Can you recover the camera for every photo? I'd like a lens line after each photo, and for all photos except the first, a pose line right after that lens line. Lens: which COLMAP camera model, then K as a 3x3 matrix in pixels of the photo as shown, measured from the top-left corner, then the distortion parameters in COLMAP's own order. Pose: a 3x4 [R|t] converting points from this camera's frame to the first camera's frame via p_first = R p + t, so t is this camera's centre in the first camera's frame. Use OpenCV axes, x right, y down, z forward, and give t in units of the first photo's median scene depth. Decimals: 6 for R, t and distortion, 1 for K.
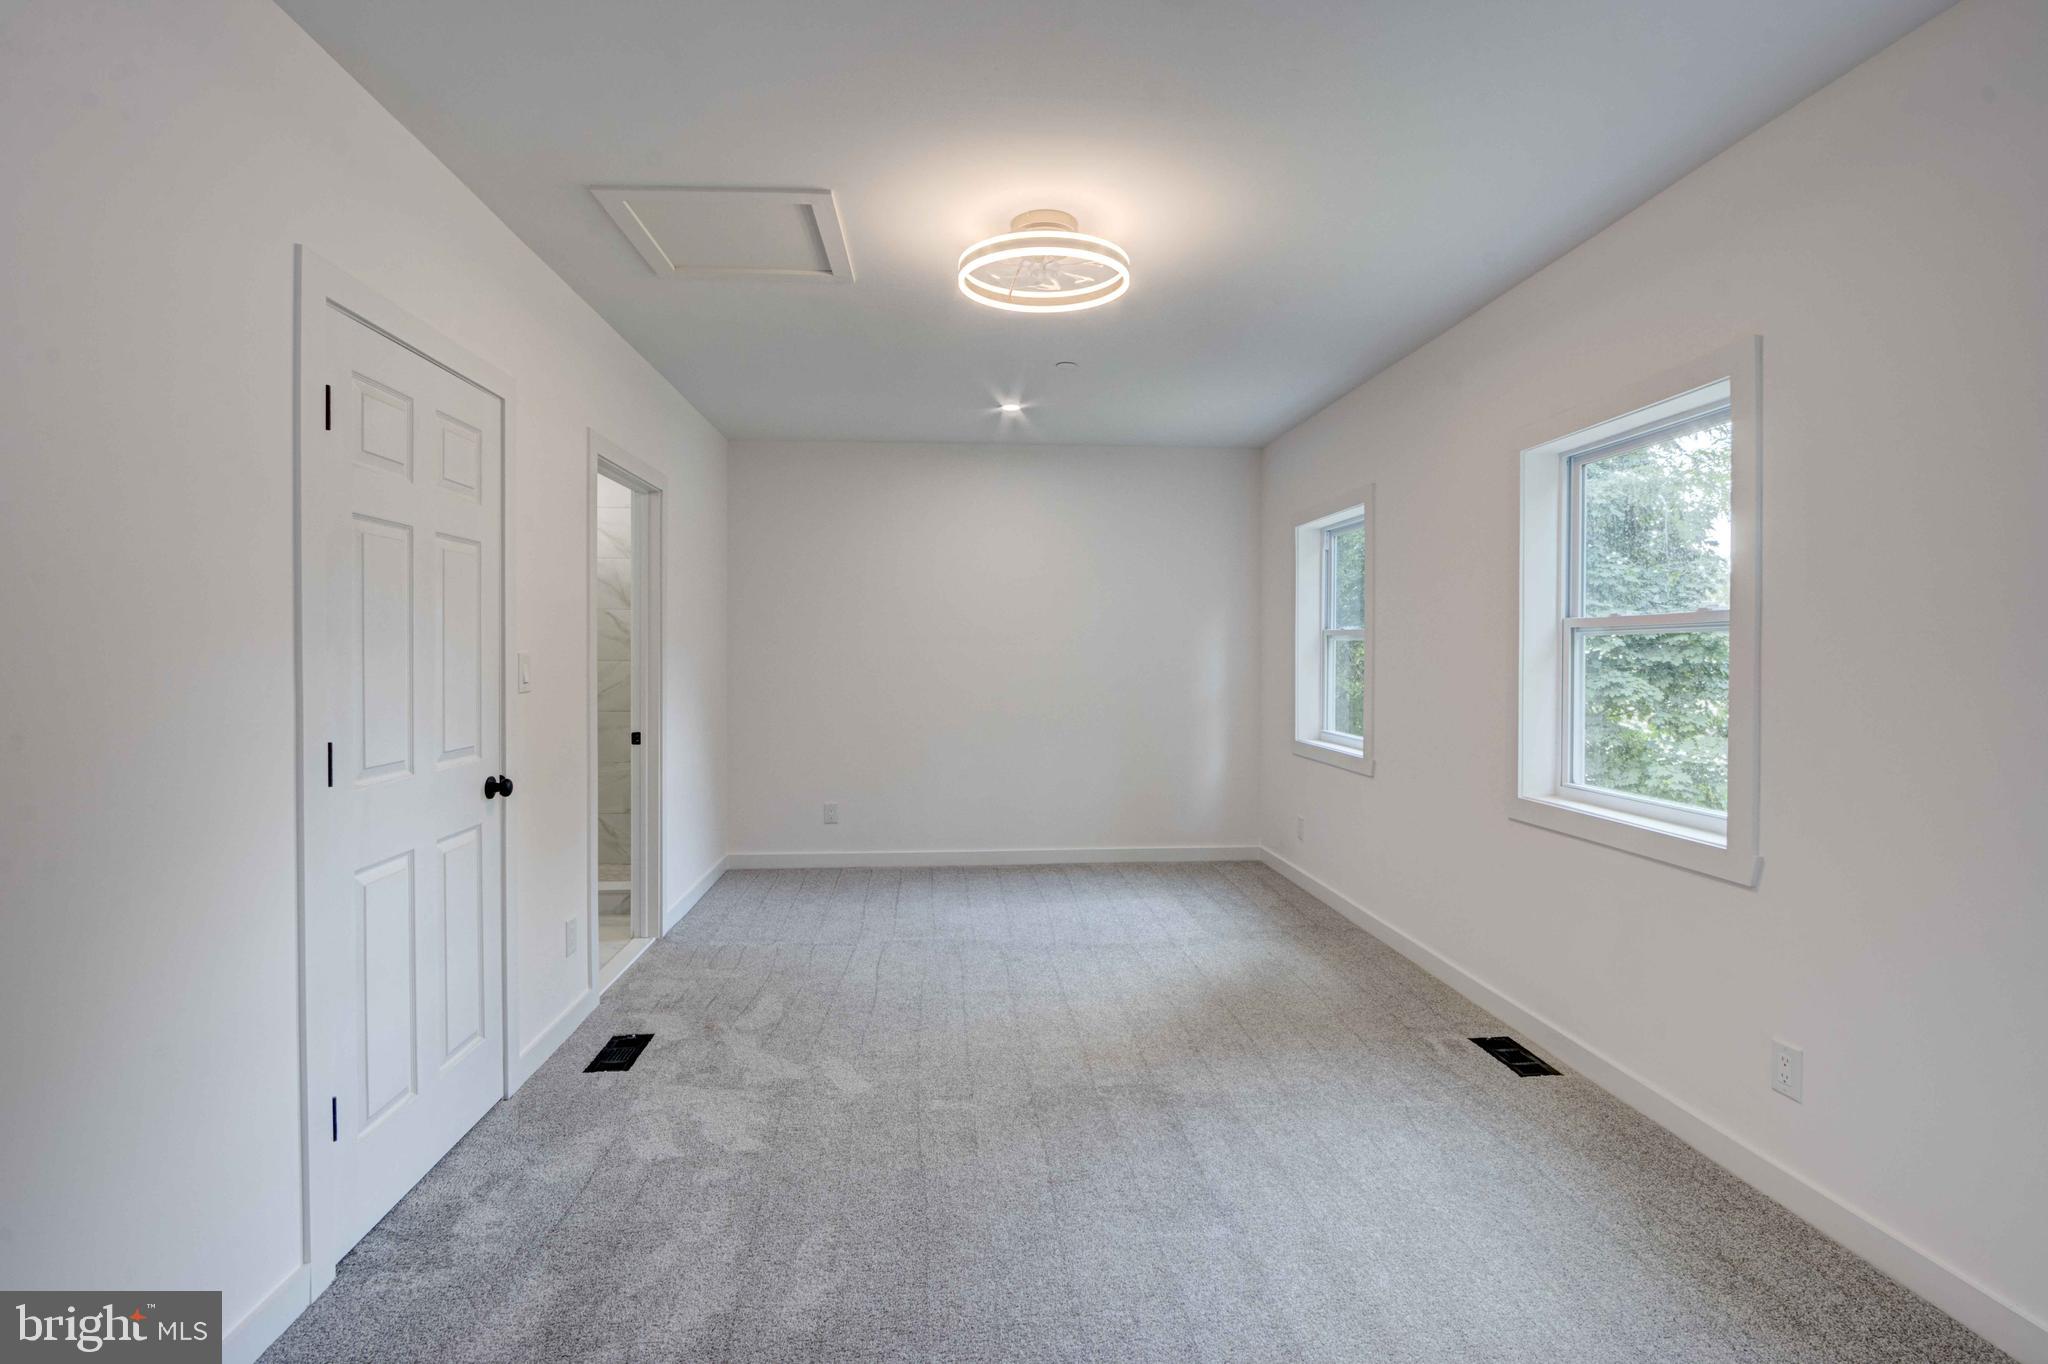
lens RADIAL K [[953.5, 0, 1010.1], [0, 953.5, 669.7], [0, 0, 1]] dist [-0.024831, 0.005676]
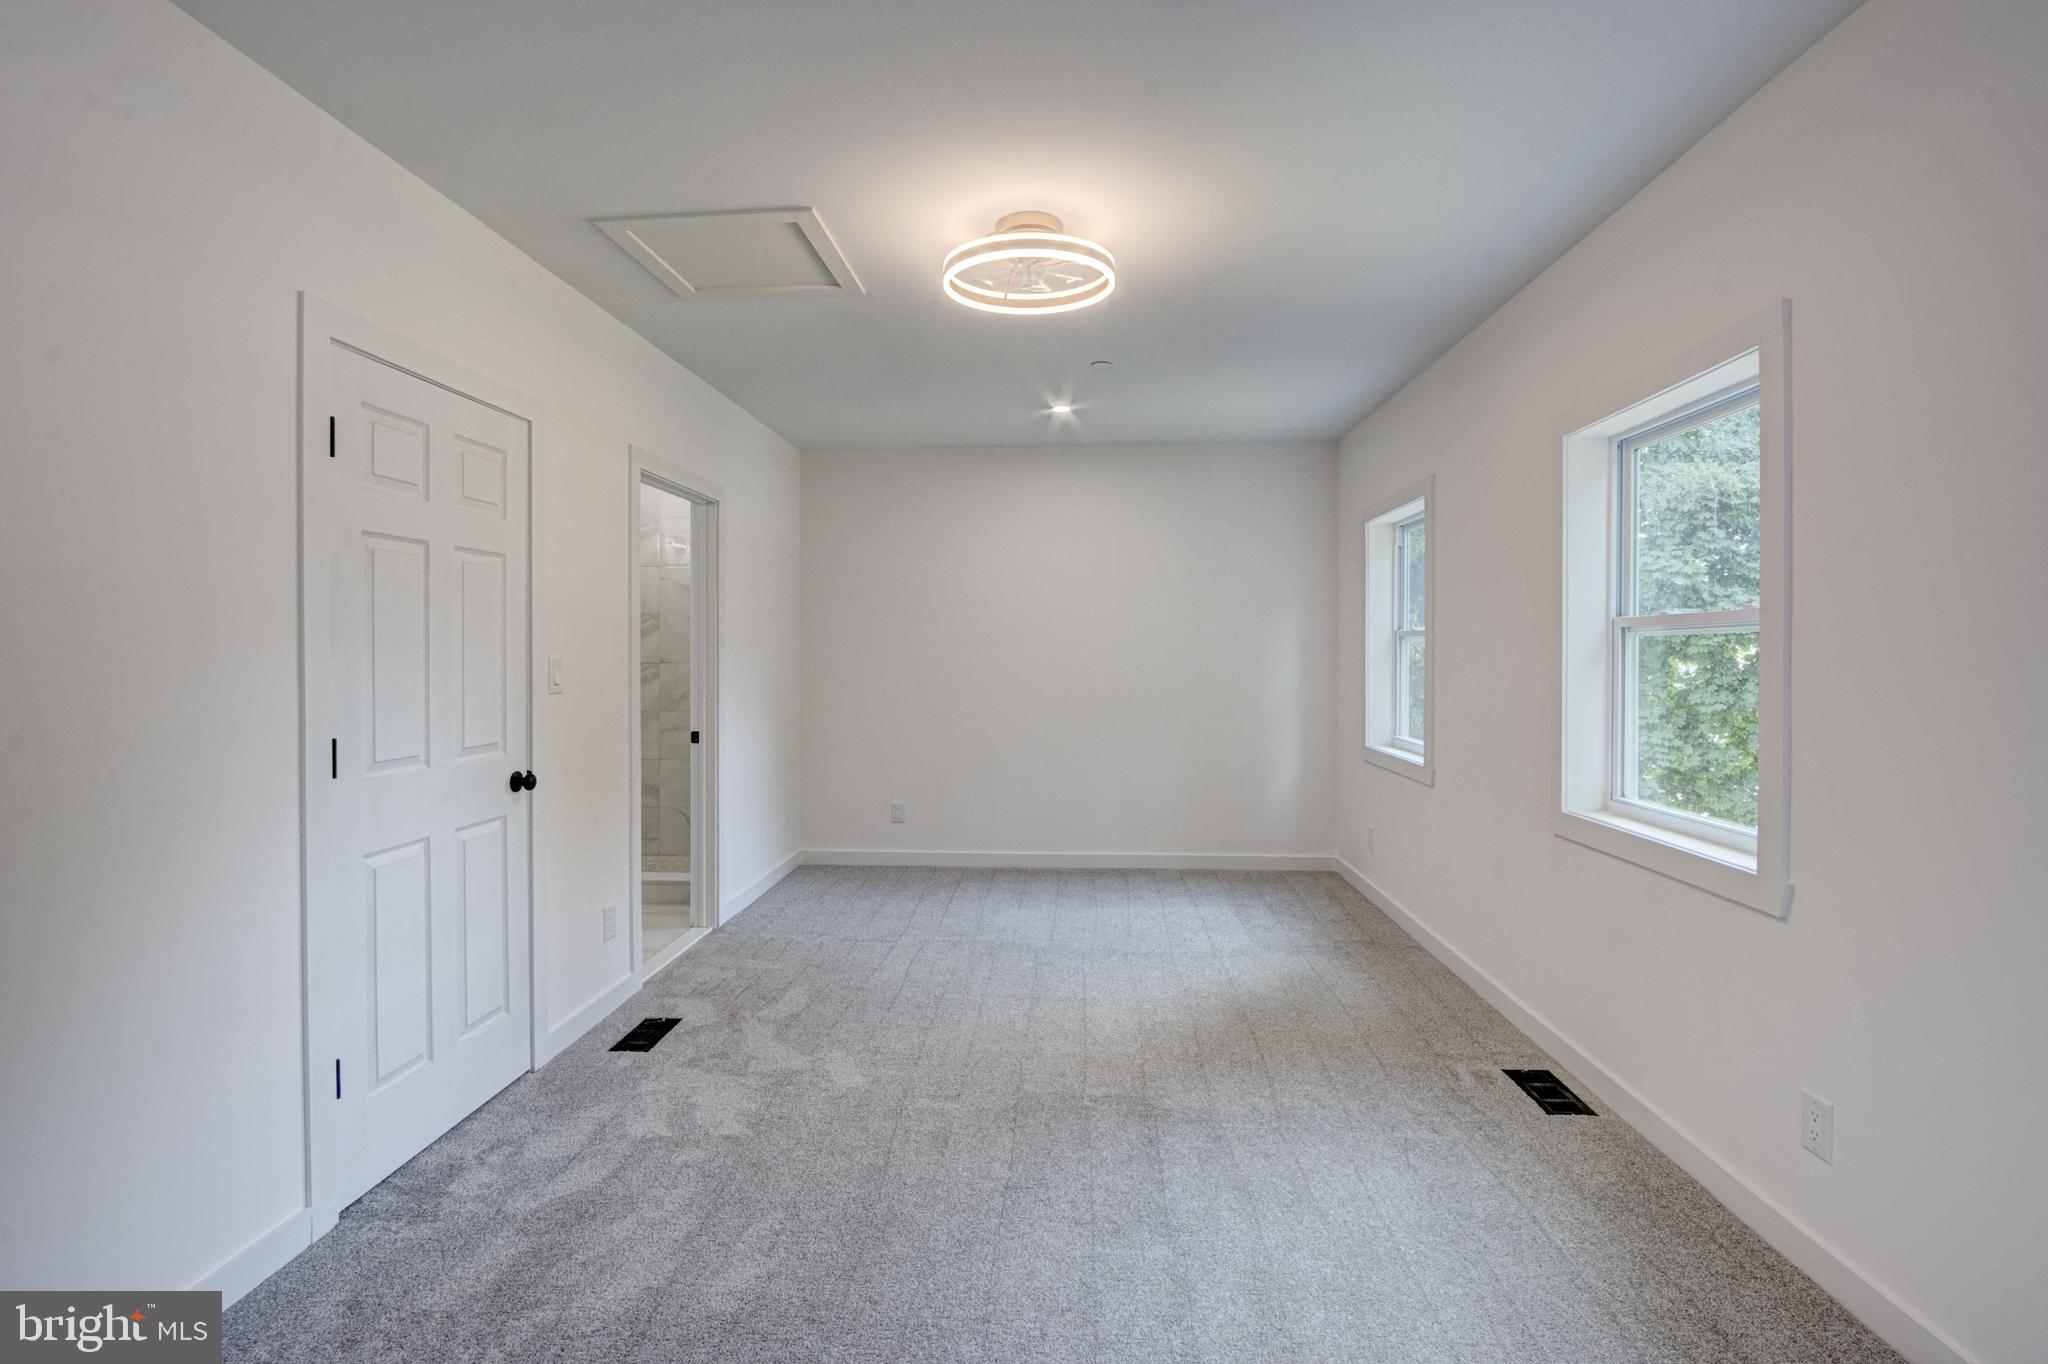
lens RADIAL K [[953.5, 0, 1018.2], [0, 953.5, 669.5], [0, 0, 1]] dist [-0.024831, 0.005676]
pose [[0.989721, 0.000499, -0.143010, 0.169103], [-0.000761, 0.999998, -0.001776, -0.001834], [0.143008, 0.001867, 0.989720, 0.012844]]
